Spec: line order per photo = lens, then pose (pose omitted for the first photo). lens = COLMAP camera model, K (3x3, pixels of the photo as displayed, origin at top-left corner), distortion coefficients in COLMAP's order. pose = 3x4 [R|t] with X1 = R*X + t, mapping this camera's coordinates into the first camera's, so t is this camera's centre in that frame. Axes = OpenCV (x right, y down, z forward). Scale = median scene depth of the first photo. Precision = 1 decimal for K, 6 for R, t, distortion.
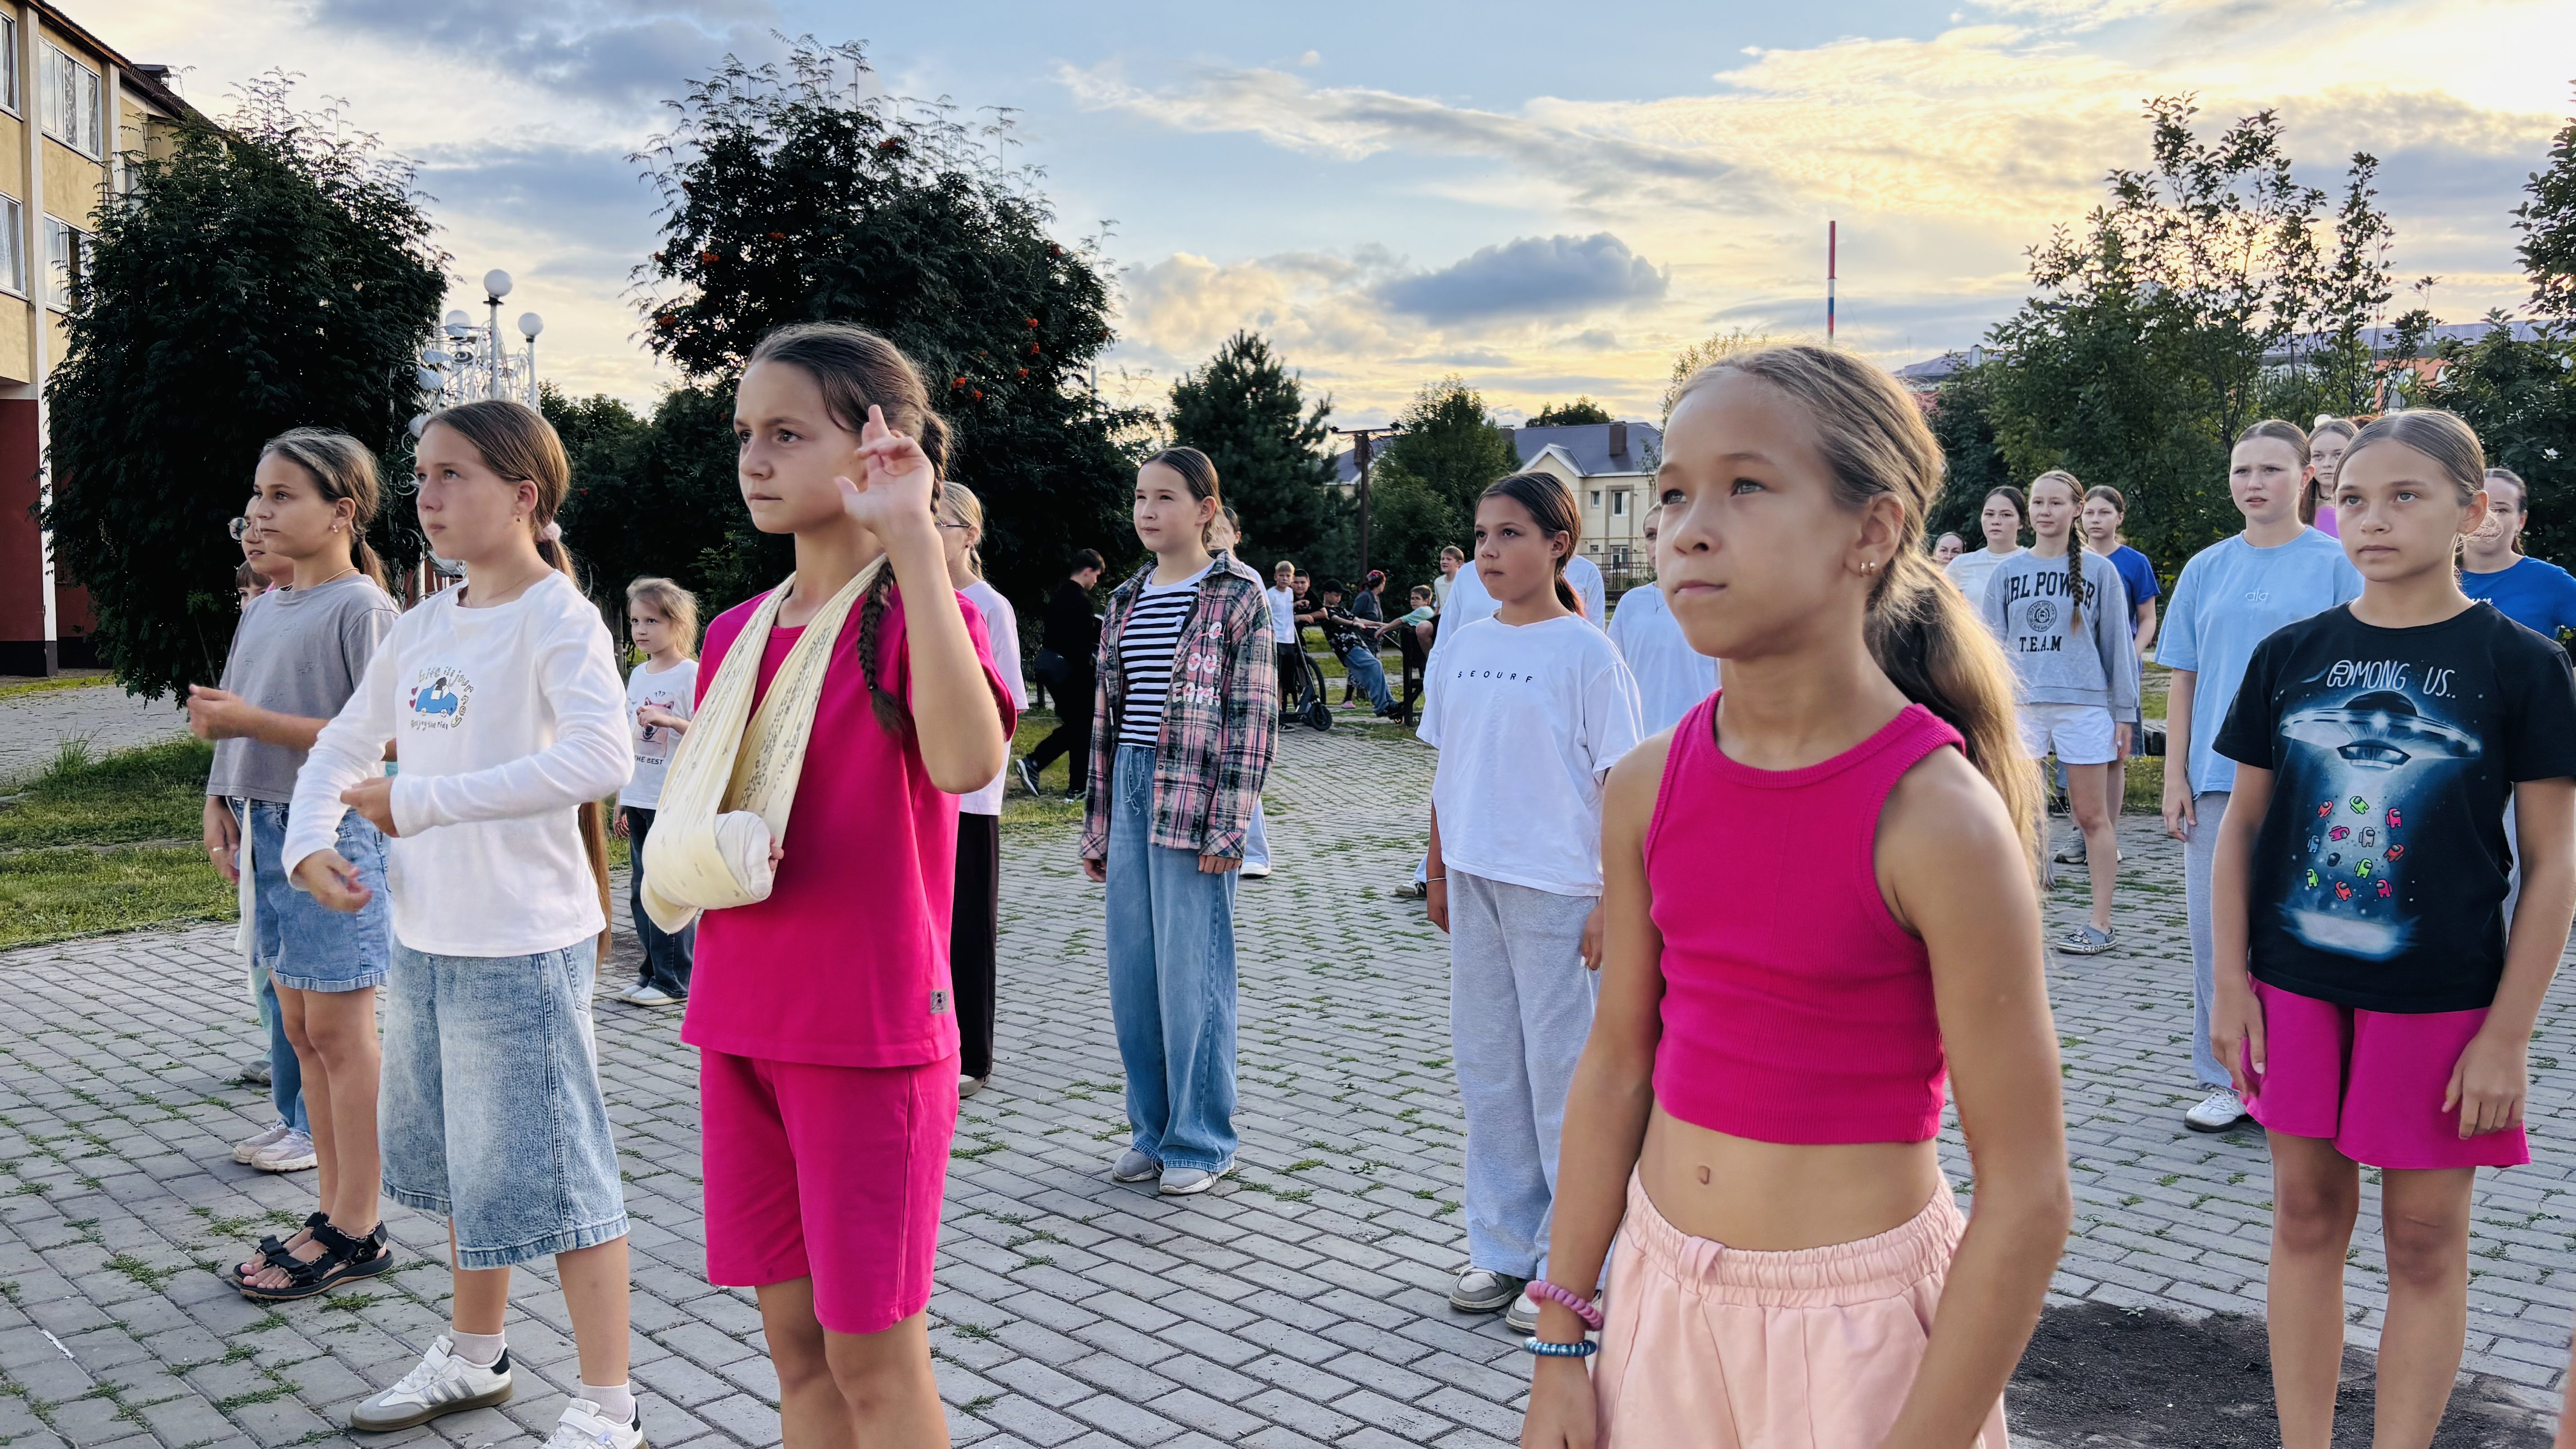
lens RADIAL K [[1961.8, 0, 1286.4], [0, 1961.8, 718.4], [0, 0, 1]] dist [0.052811, -0.065658]
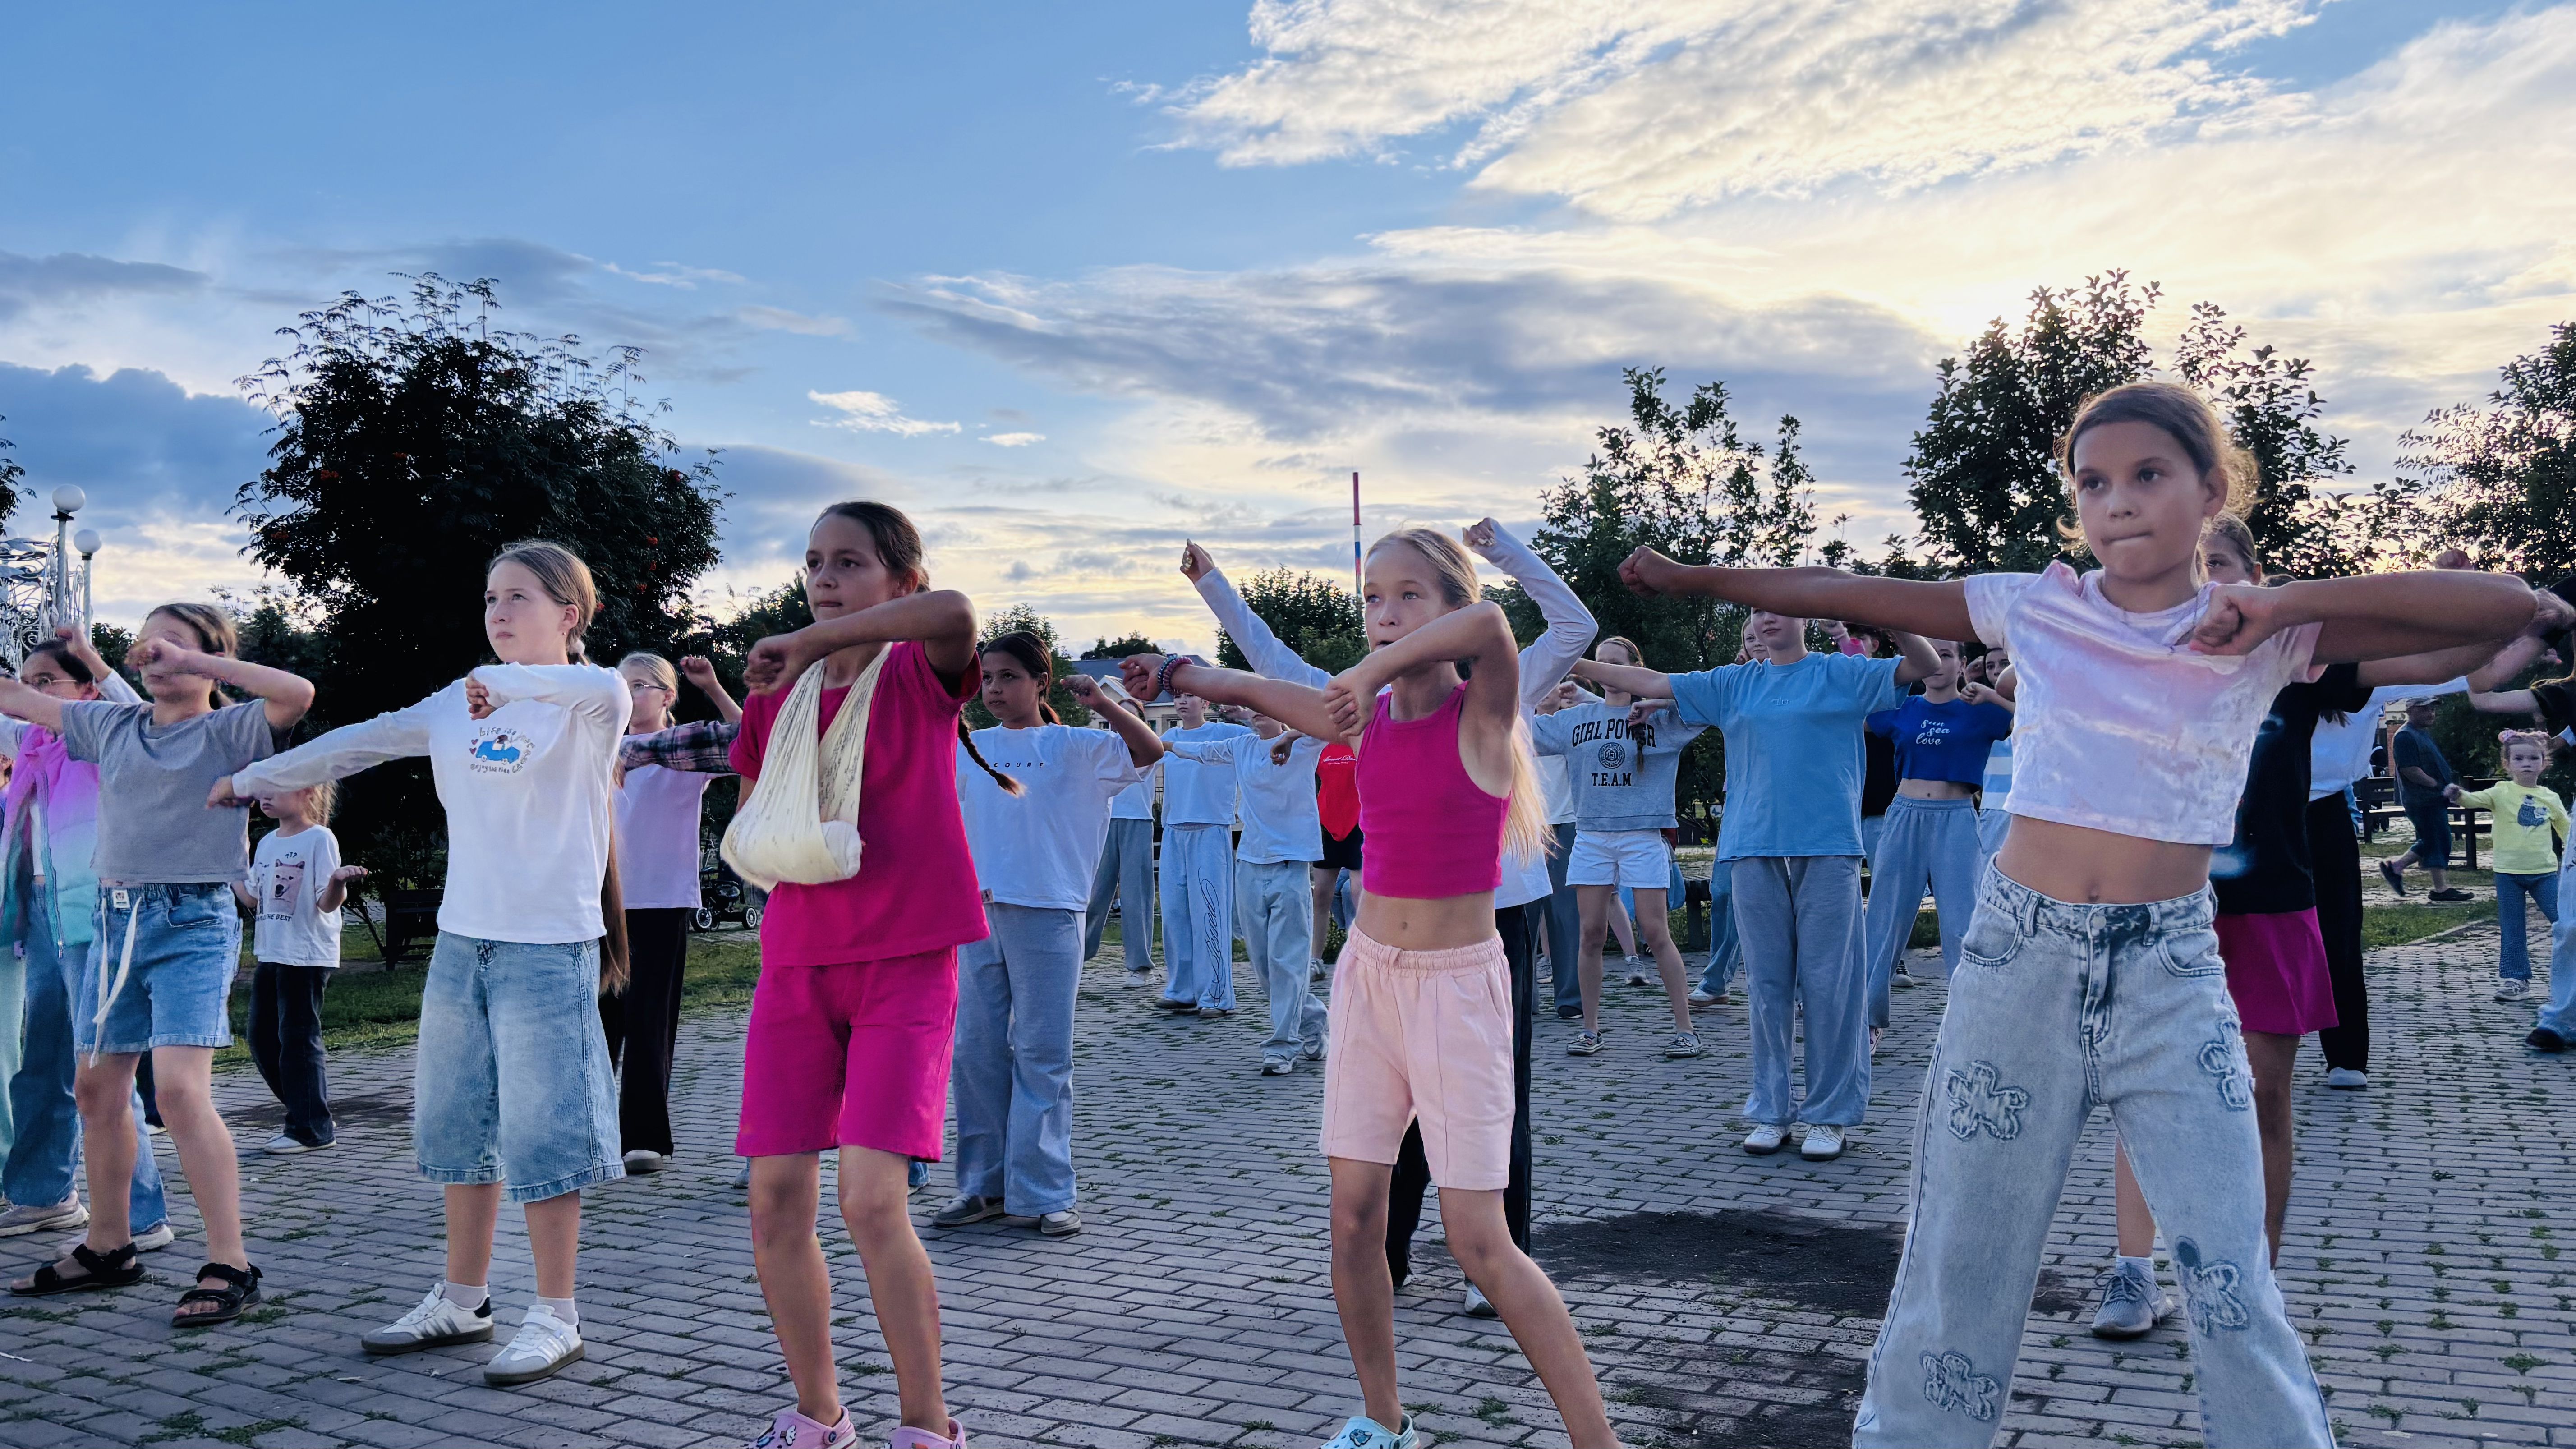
lens RADIAL K [[1961.8, 0, 1328.9], [0, 1961.8, 701.8], [0, 0, 1]] dist [0.052811, -0.065658]
pose [[0.970716, -0.012276, 0.239918, -0.033979], [0.042217, 0.991868, -0.120061, 0.027910], [-0.236493, 0.126674, 0.963340, -0.096800]]
